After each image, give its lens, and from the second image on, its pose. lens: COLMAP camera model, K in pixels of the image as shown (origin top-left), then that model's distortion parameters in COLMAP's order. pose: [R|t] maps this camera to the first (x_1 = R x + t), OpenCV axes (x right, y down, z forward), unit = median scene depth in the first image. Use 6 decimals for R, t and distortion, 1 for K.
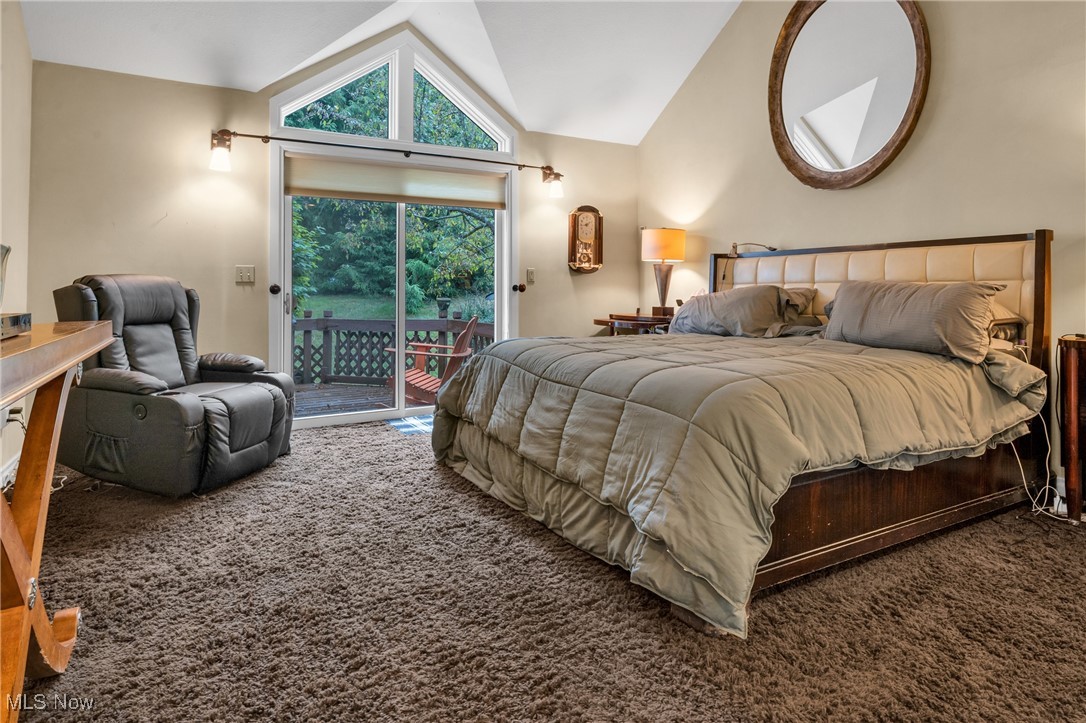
lens RADIAL K [[631.6, 0, 536.1], [0, 631.6, 285.5], [0, 0, 1]] dist [-0.013229, 0.005342]
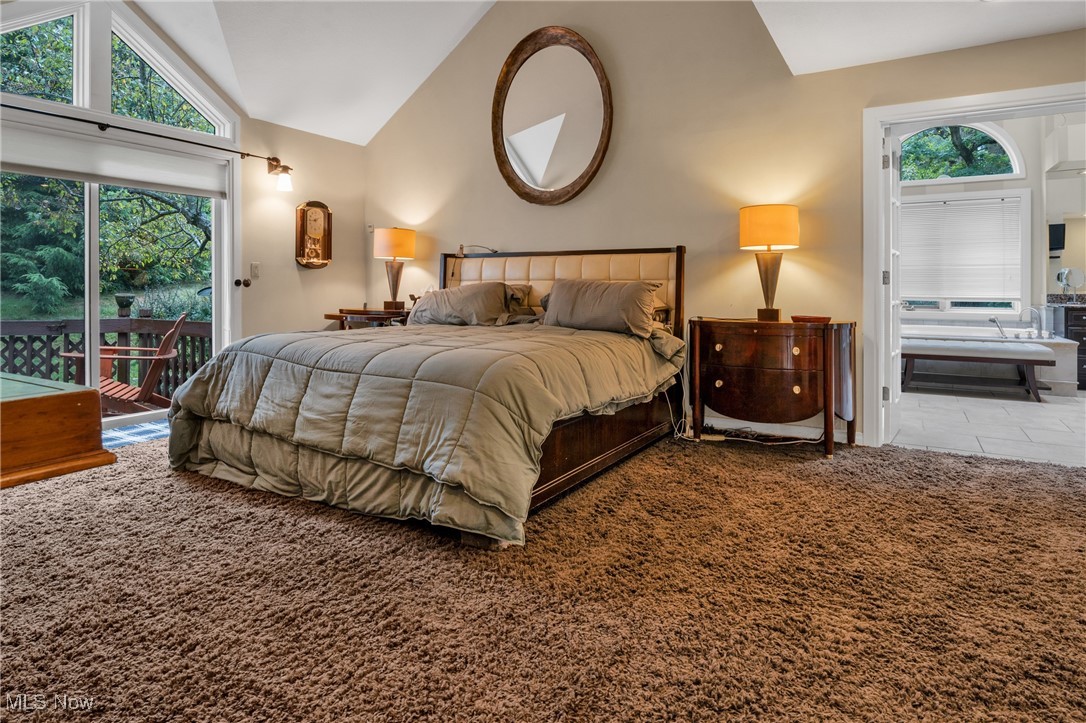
lens RADIAL K [[631.6, 0, 574.7], [0, 631.6, 288.7], [0, 0, 1]] dist [-0.013229, 0.005342]
pose [[0.850483, 0.002483, 0.525997, -0.147612], [-0.008824, 0.999915, 0.009547, -0.000563], [-0.525929, -0.012761, 0.850433, -0.103030]]
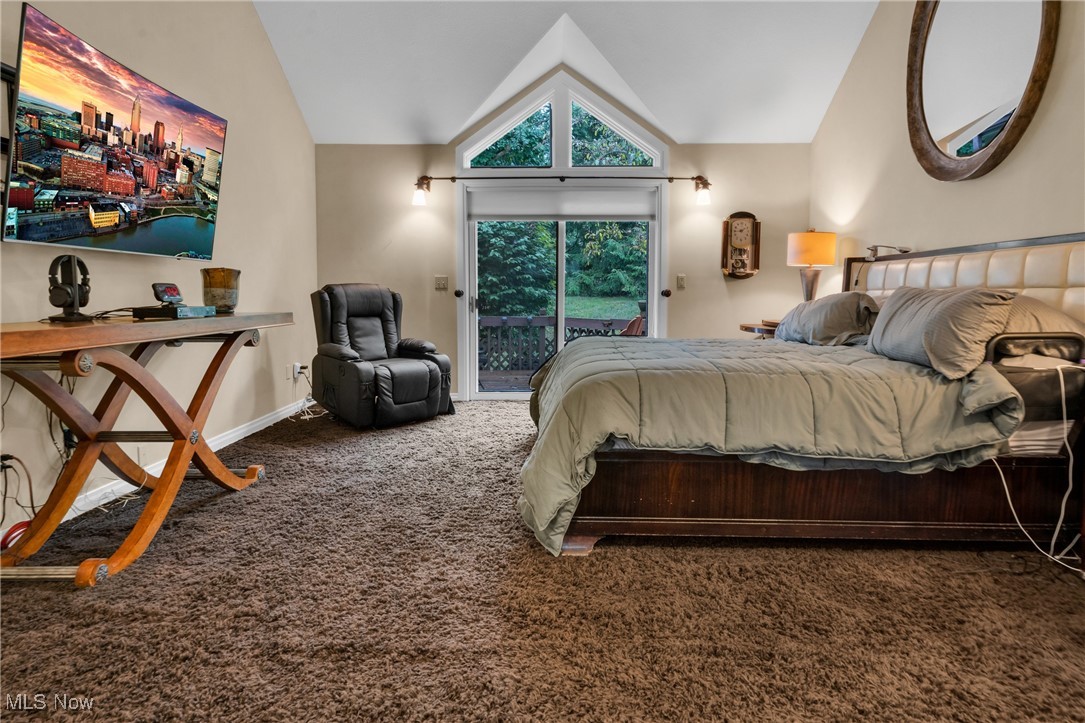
lens RADIAL K [[631.0, 0, 509.2], [0, 631.0, 334.7], [0, 0, 1]] dist [-0.013229, 0.005342]
pose [[0.840930, 0.039589, -0.539693, 0.491870], [-0.000579, 0.997386, 0.072262, -0.004035], [0.541143, -0.060455, 0.838755, -0.080698]]
